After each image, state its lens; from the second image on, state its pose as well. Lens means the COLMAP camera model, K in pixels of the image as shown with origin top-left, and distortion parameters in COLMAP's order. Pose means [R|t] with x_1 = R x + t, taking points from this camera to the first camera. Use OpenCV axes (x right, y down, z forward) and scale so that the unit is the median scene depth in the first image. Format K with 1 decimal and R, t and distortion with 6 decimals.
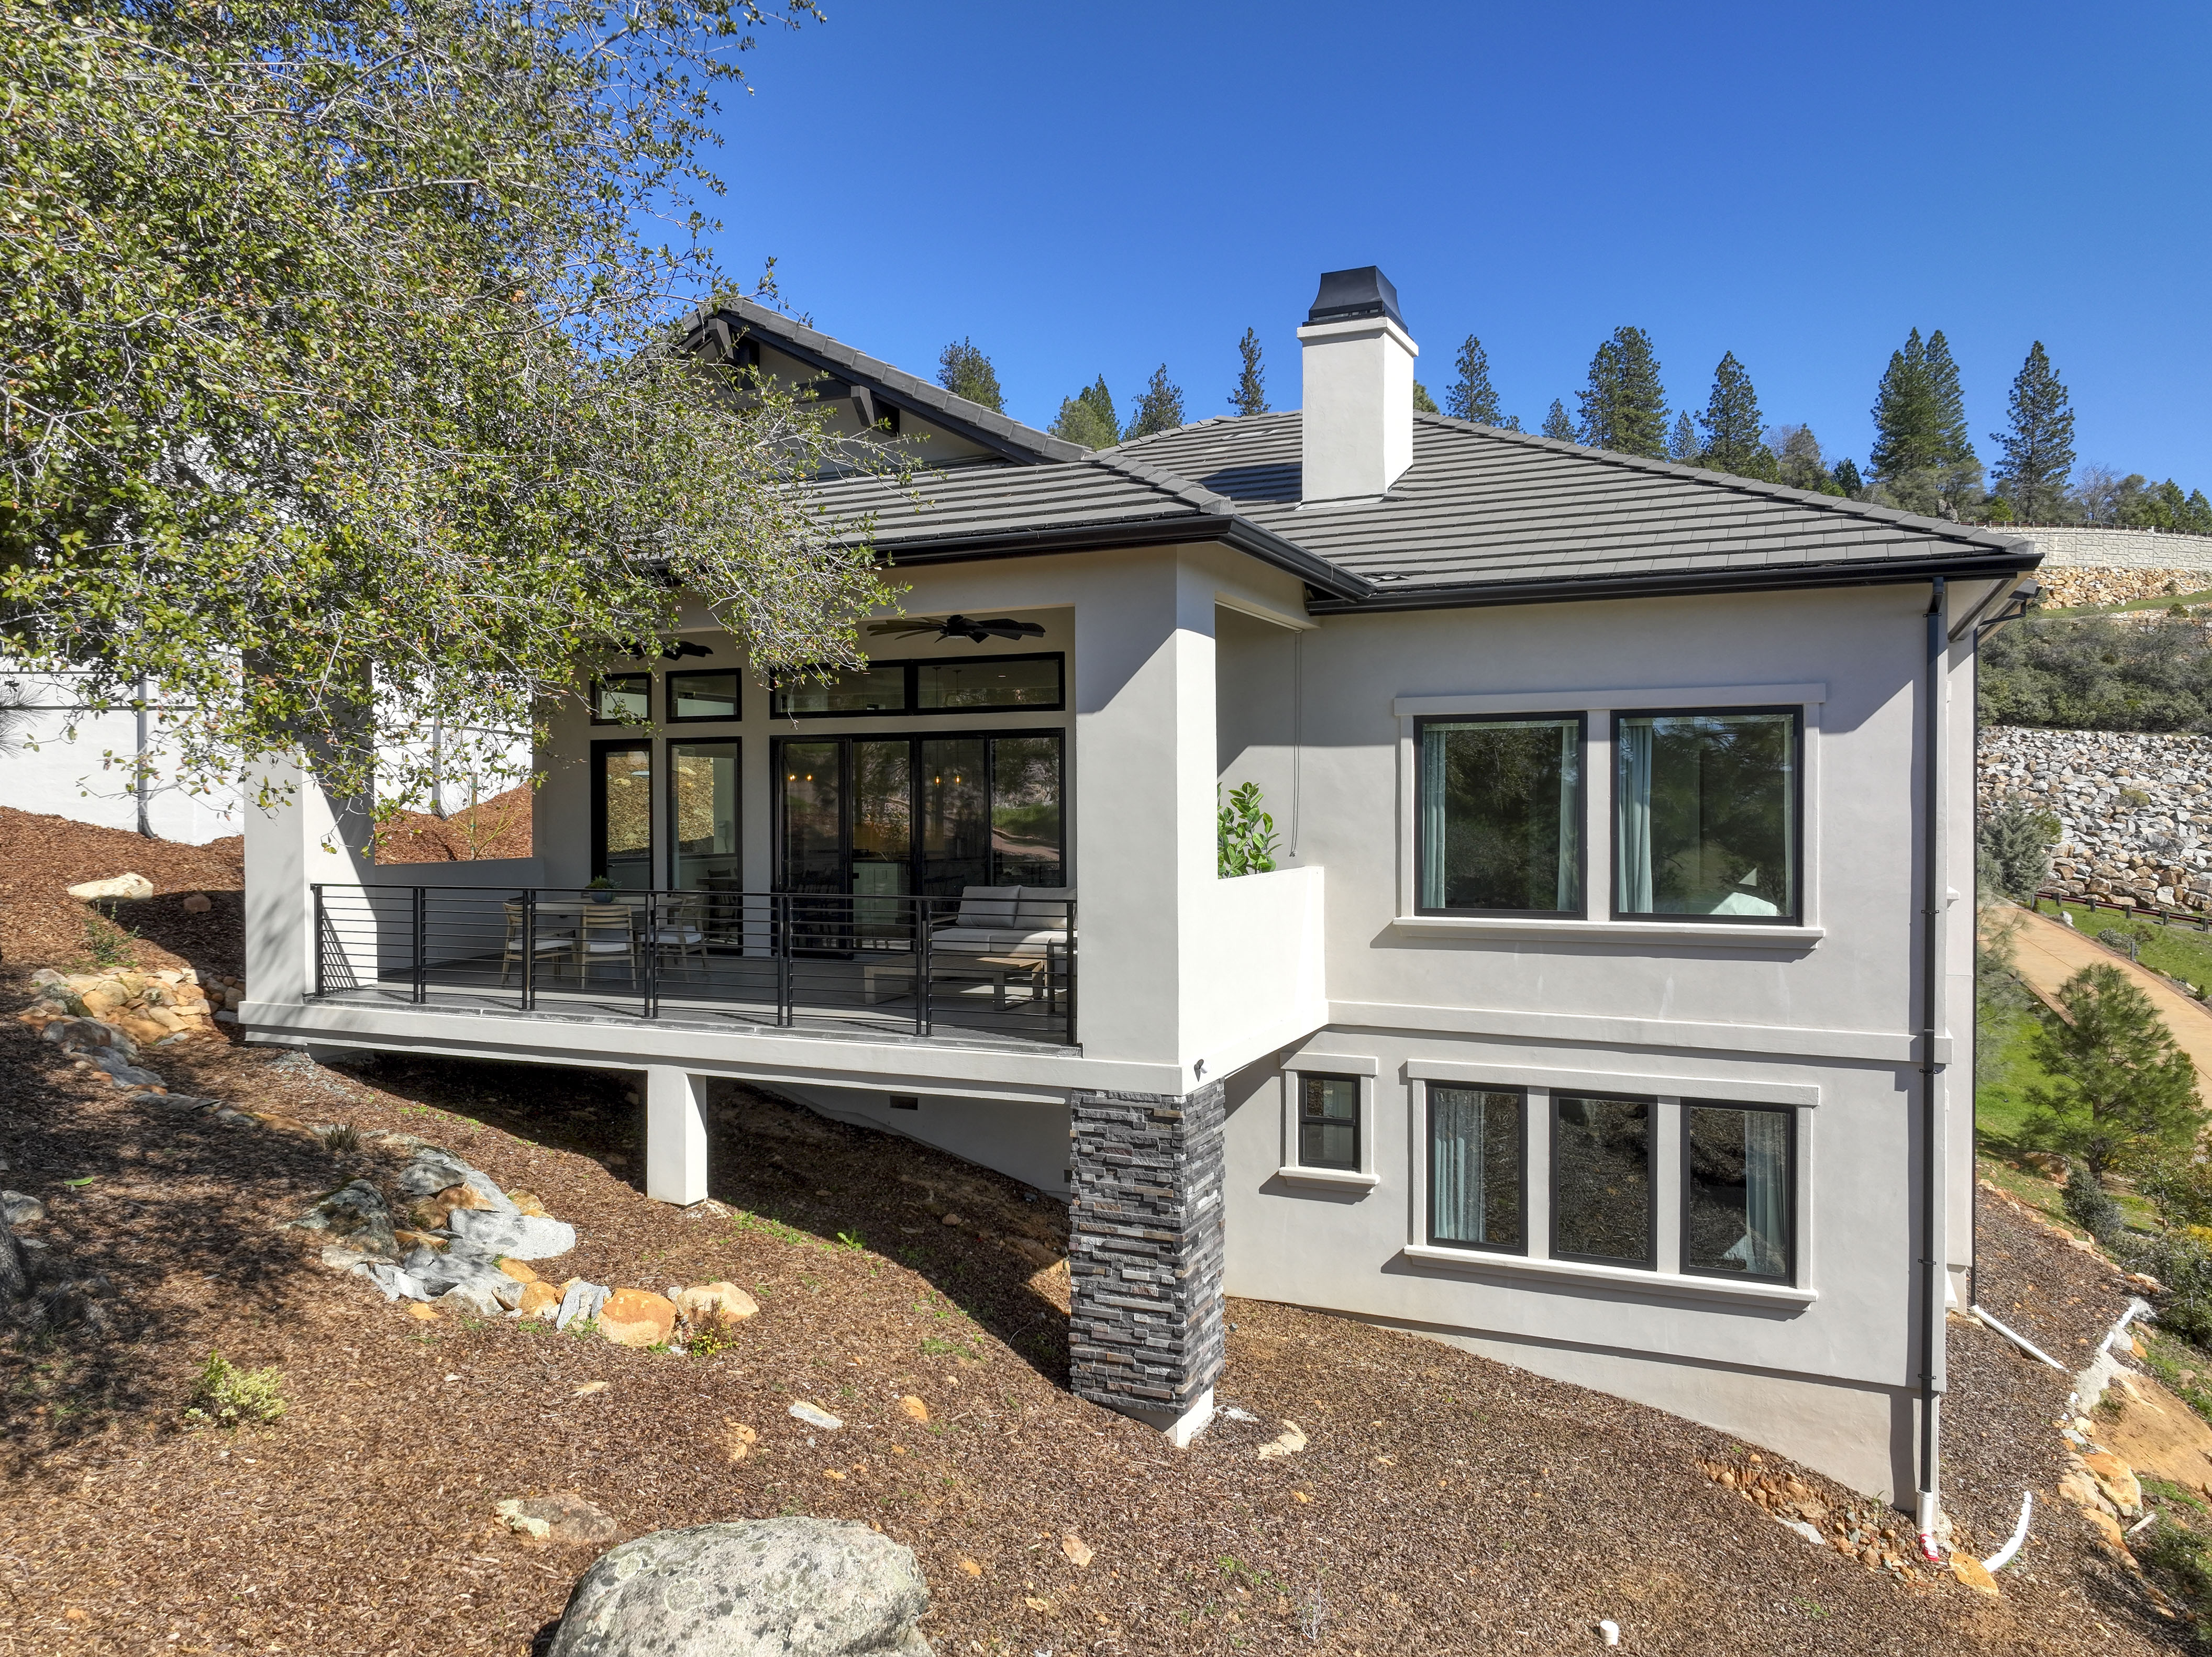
lens RADIAL K [[1556.2, 0, 1106.0], [0, 1556.2, 828.5], [0, 0, 1]] dist [-0.004011, 0.020751]
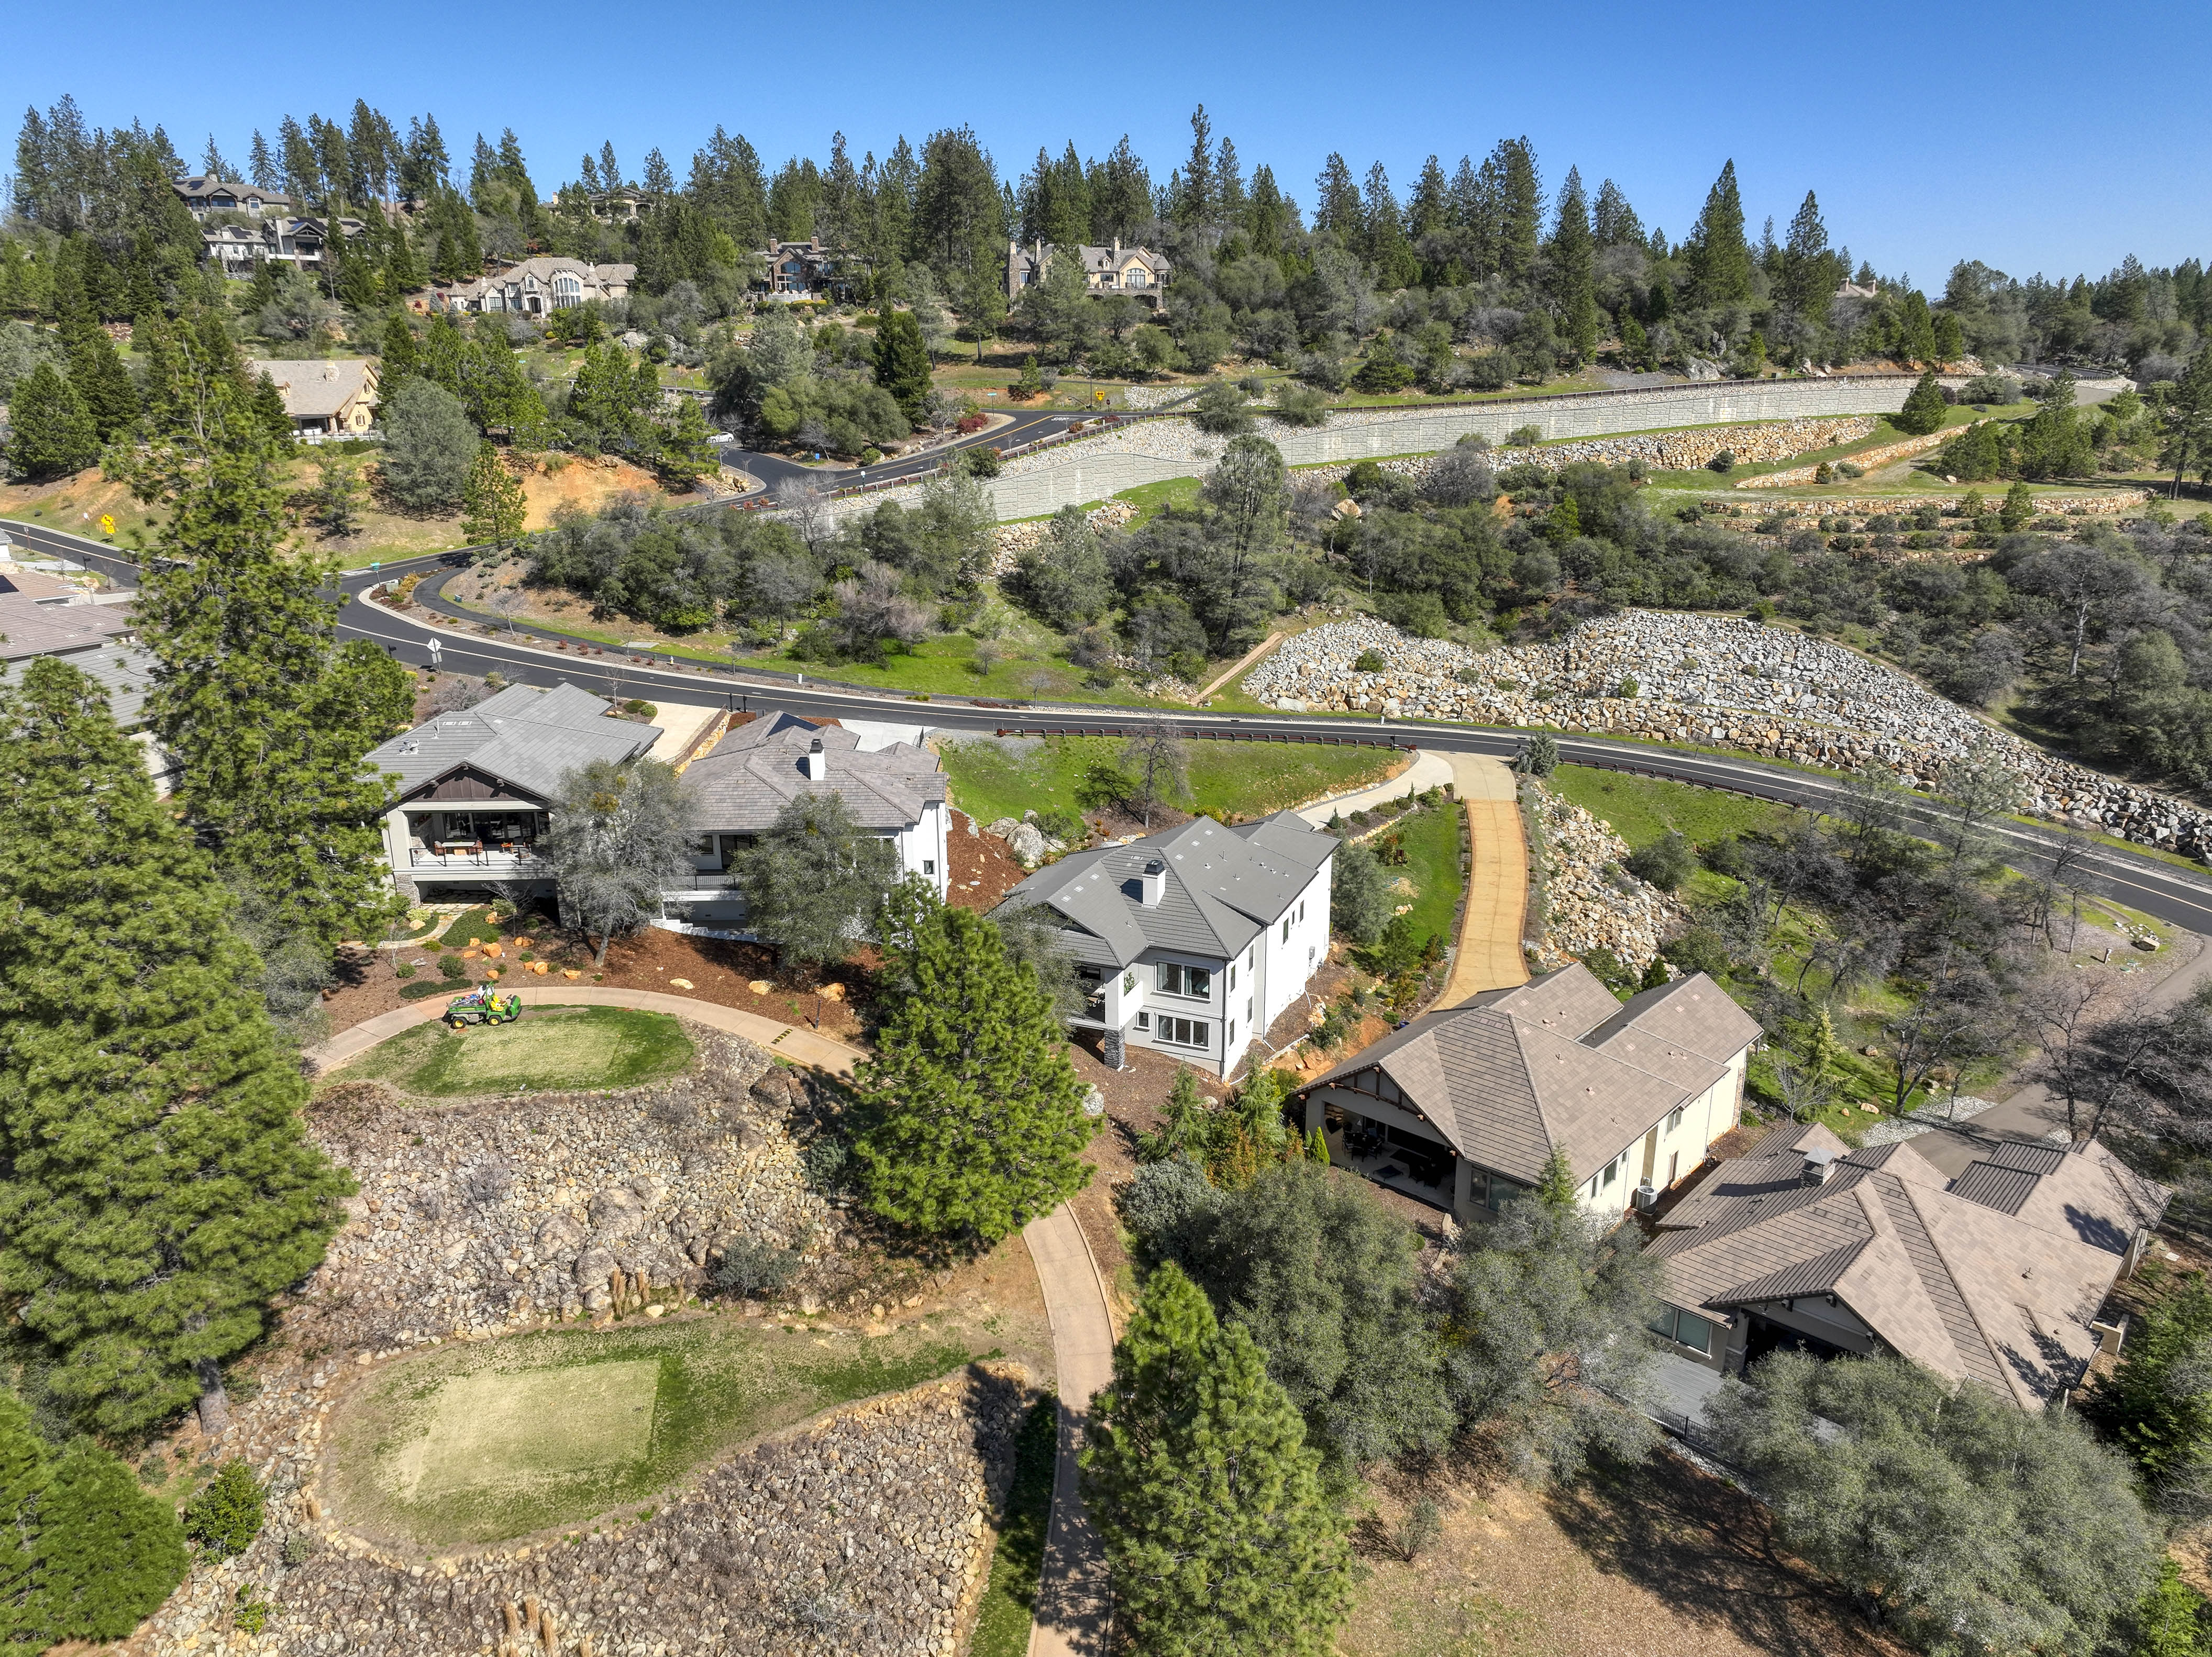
lens RADIAL K [[1549.3, 0, 1106.0], [0, 1549.3, 828.5], [0, 0, 1]] dist [-0.002606, 0.018444]
pose [[0.999739, -0.007262, 0.021640, -0.142750], [0.000925, 0.960150, 0.279483, -2.410208], [-0.022807, -0.279390, 0.959907, -5.006773]]
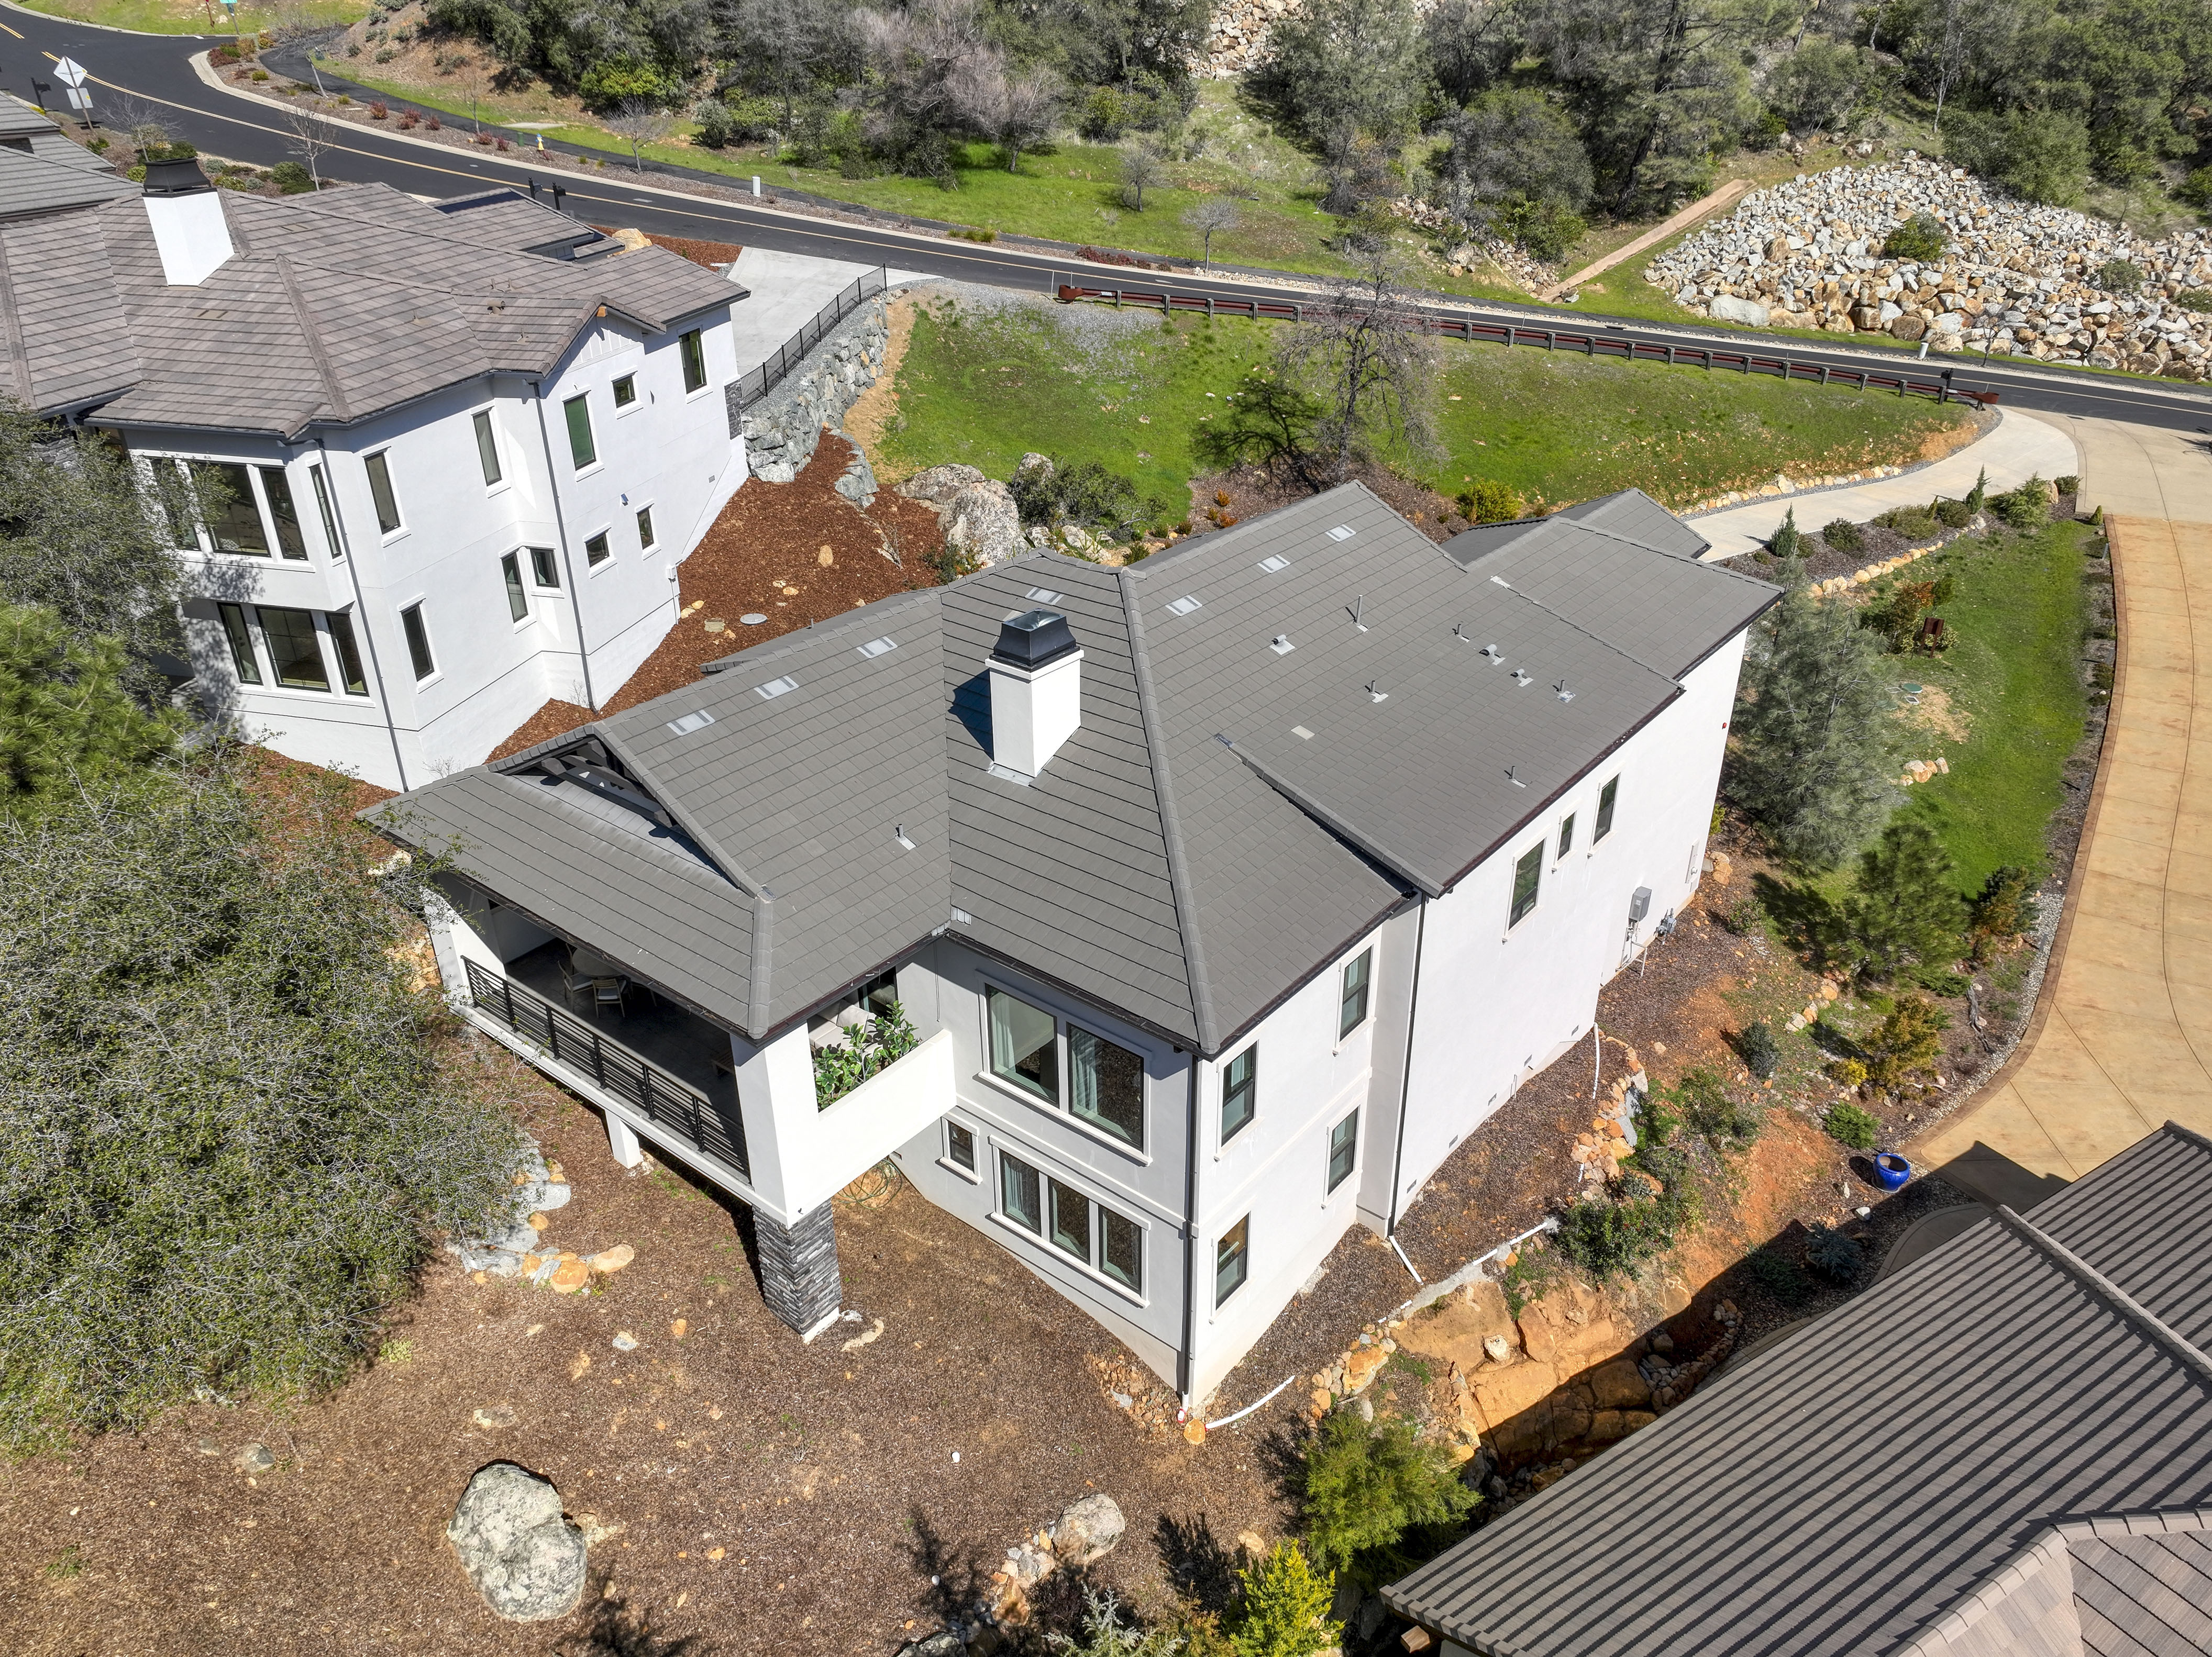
lens RADIAL K [[1556.2, 0, 1106.0], [0, 1556.2, 828.5], [0, 0, 1]] dist [-0.004011, 0.020751]
pose [[0.966936, 0.116518, -0.226845, 0.728015], [0.001062, 0.887671, 0.460477, -1.062112], [0.255018, -0.445492, 0.858197, -0.403440]]
